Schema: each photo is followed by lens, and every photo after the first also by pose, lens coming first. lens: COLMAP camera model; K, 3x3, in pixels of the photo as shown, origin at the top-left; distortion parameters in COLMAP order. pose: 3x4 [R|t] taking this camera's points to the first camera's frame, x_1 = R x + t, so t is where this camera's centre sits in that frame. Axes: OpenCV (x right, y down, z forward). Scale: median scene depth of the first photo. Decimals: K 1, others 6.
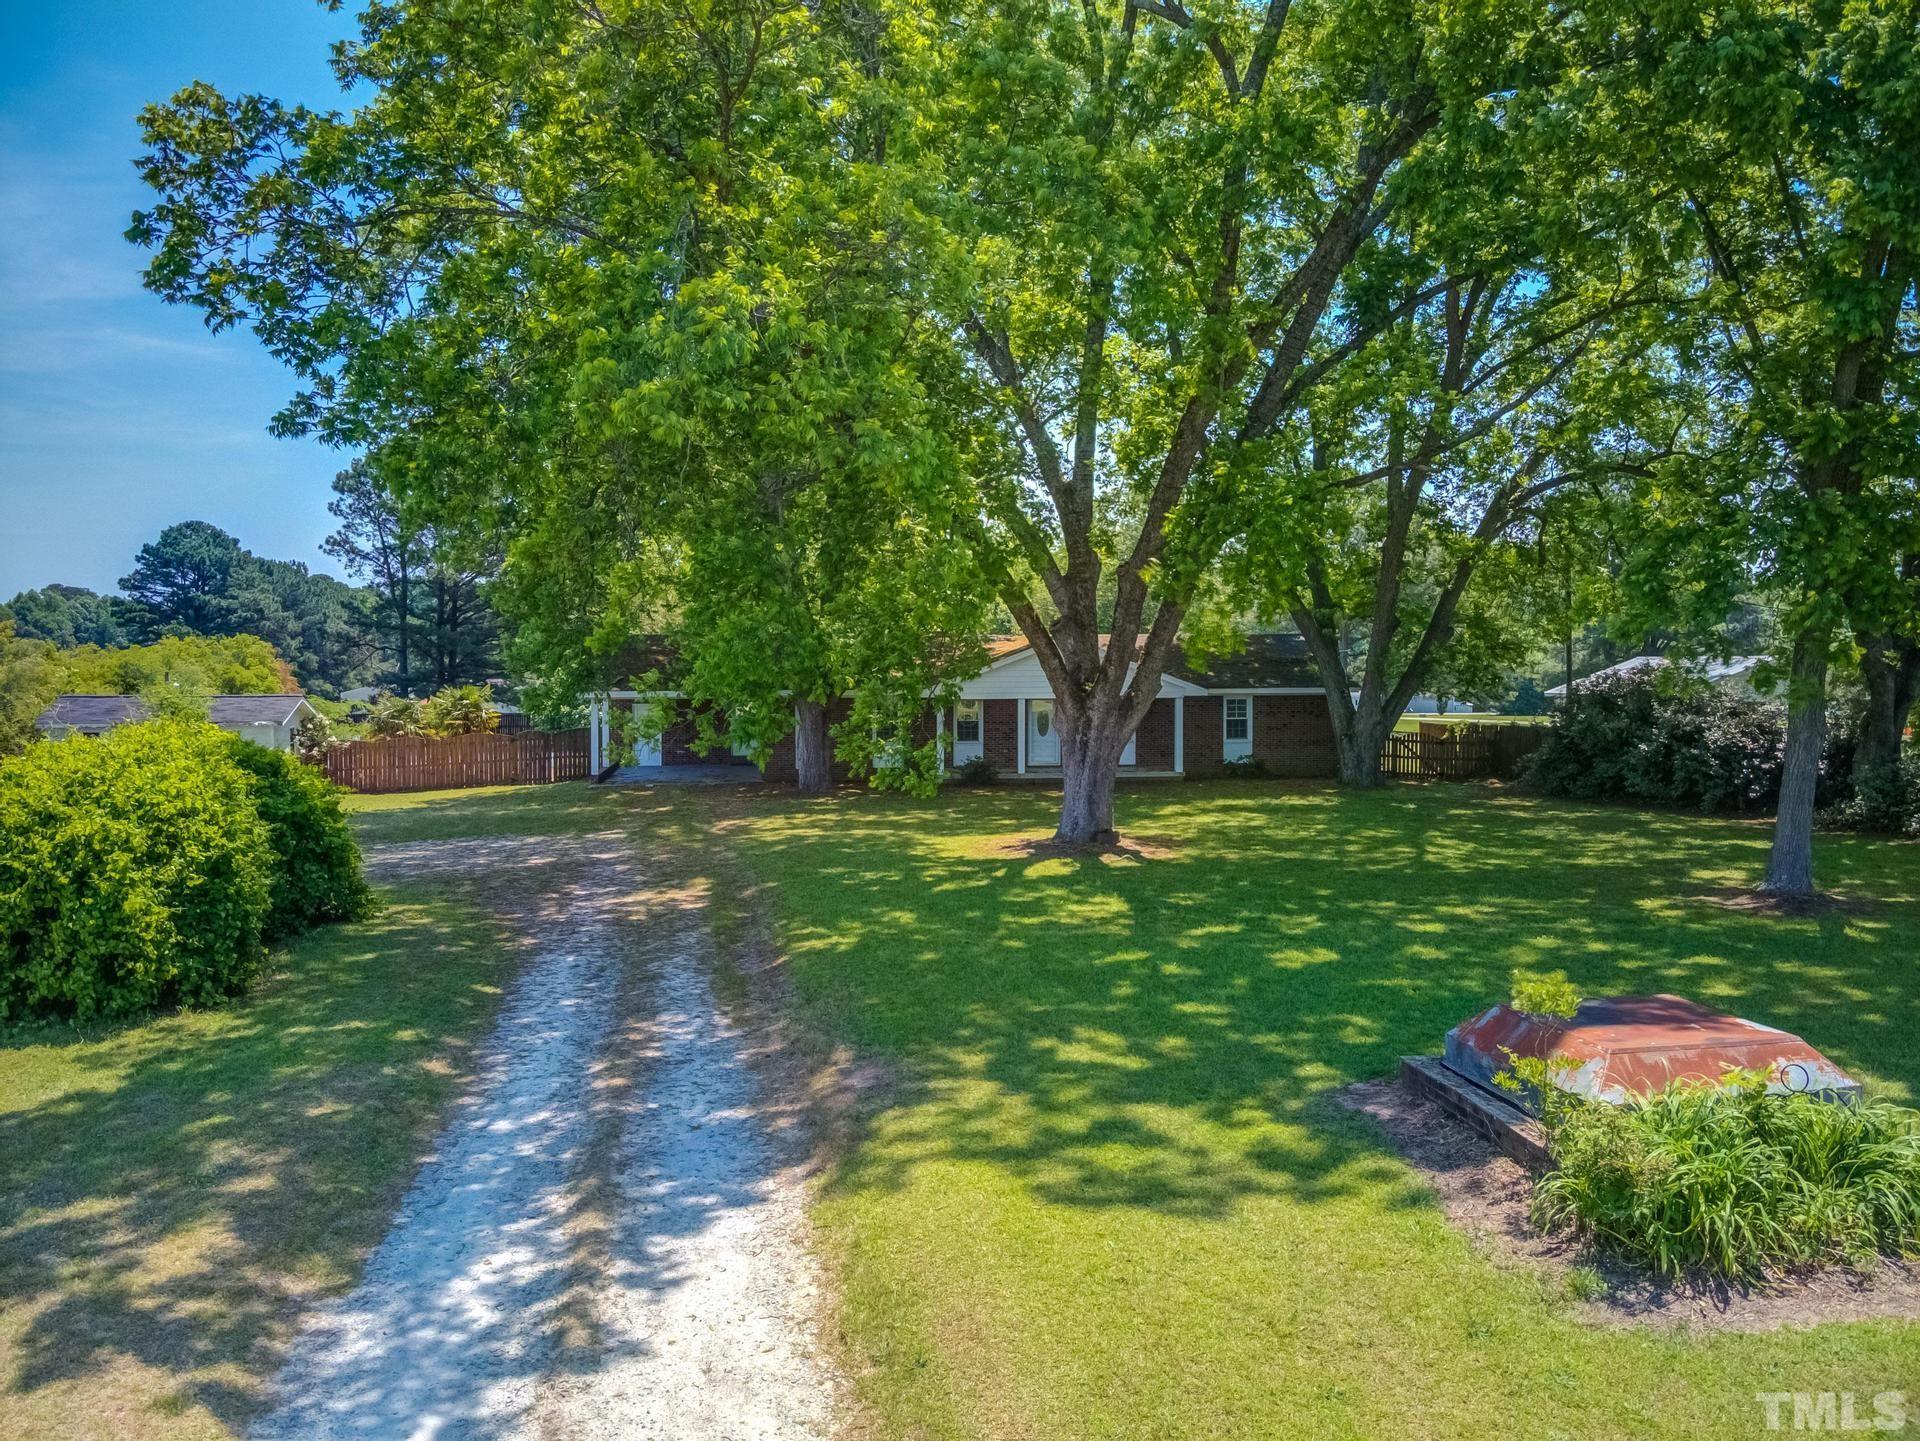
lens RADIAL K [[1418.1, 0, 936.6], [0, 1418.1, 721.2], [0, 0, 1]] dist [0.109825, -0.216269]
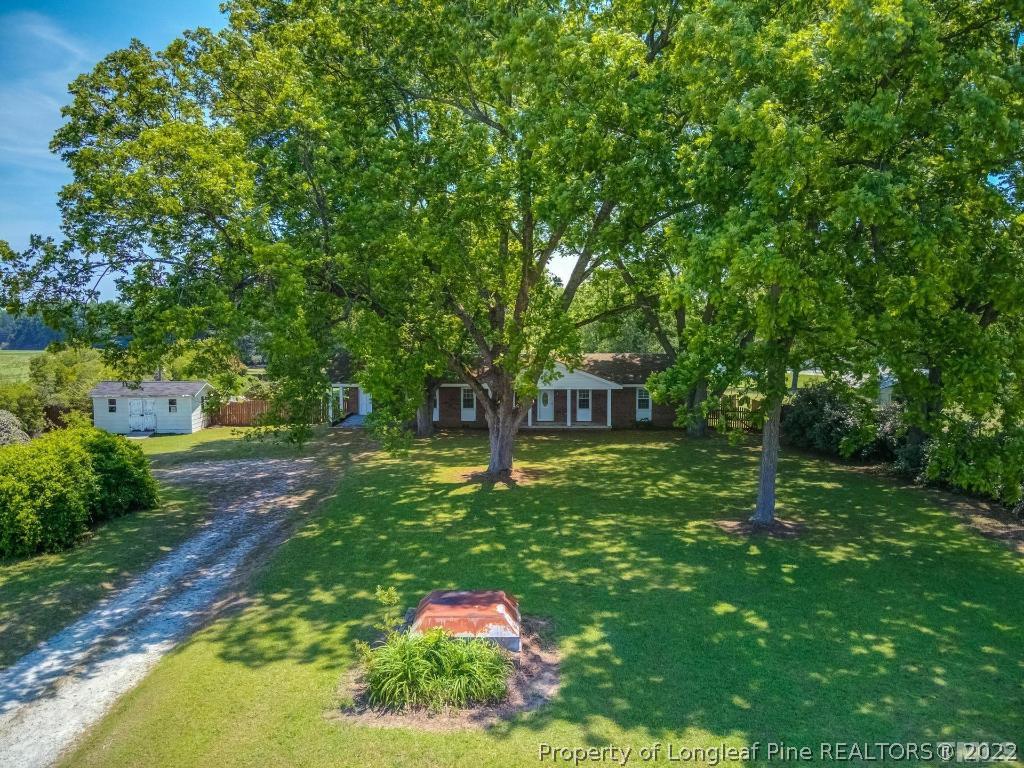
lens RADIAL K [[756.3, 0, 499.5], [0, 756.3, 384.4], [0, 0, 1]] dist [0.109825, -0.216269]
pose [[0.988100, 0.009993, -0.153487, 0.586285], [-0.005381, 0.999522, 0.030435, -0.179774], [0.153717, -0.029247, 0.987682, -0.279846]]
